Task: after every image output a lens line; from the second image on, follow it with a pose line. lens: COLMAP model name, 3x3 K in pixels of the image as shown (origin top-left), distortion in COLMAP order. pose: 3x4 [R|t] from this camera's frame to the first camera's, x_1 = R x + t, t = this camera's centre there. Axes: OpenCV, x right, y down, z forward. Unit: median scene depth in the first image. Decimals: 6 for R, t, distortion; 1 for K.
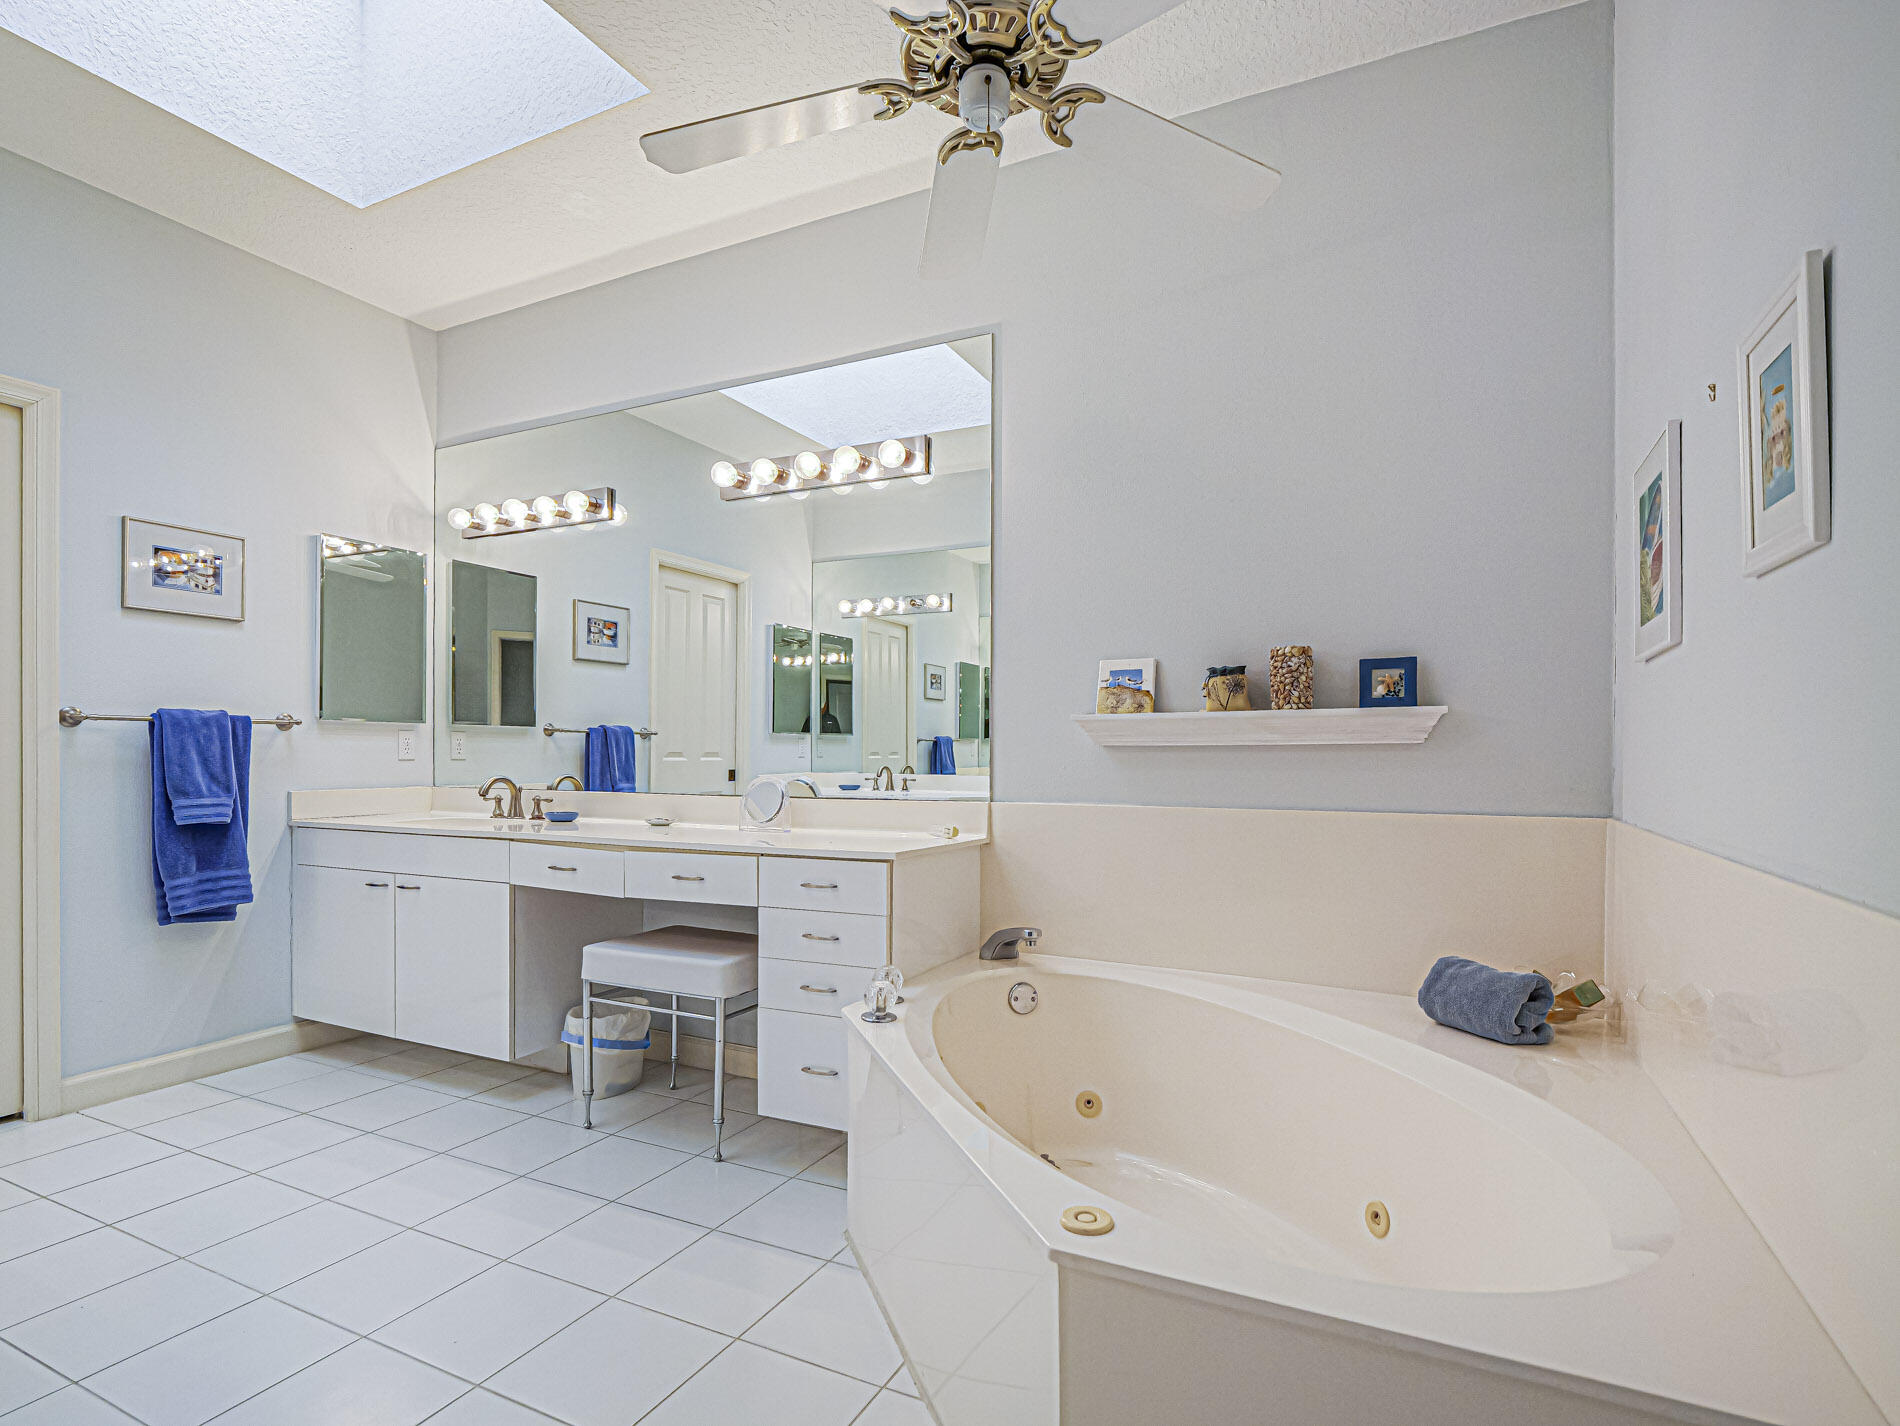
lens RADIAL K [[980.1, 0, 943.2], [0, 980.1, 752.1], [0, 0, 1]] dist [-0.000583, -0.011644]
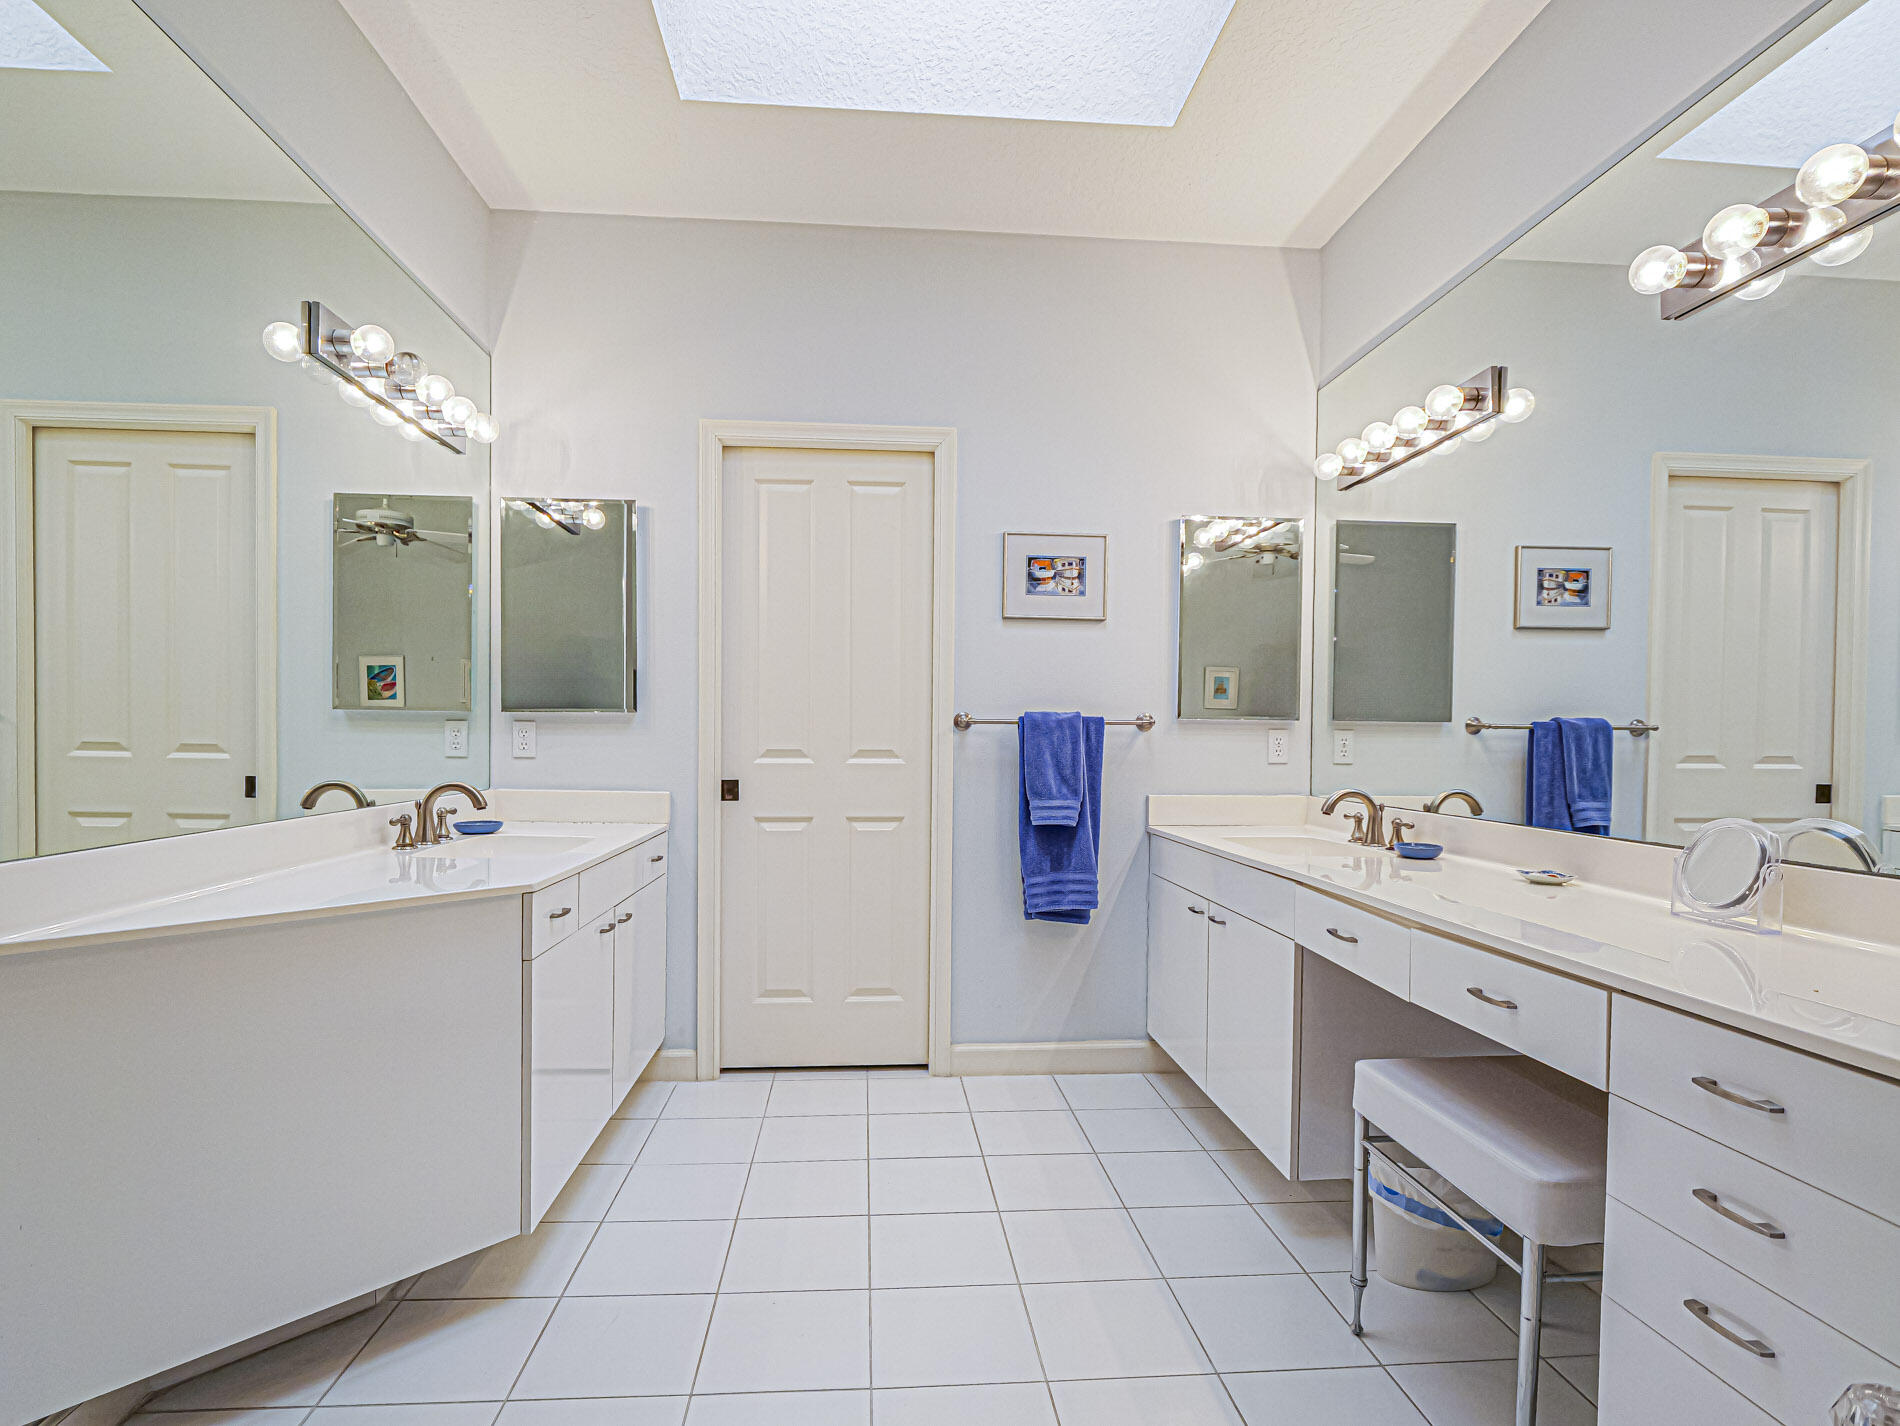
lens RADIAL K [[980.1, 0, 943.2], [0, 980.1, 752.1], [0, 0, 1]] dist [-0.000583, -0.011644]
pose [[0.509336, 0.015685, -0.860425, 0.050300], [-0.005257, 0.999872, 0.015114, -0.016038], [0.860552, -0.003175, 0.509353, 0.368990]]
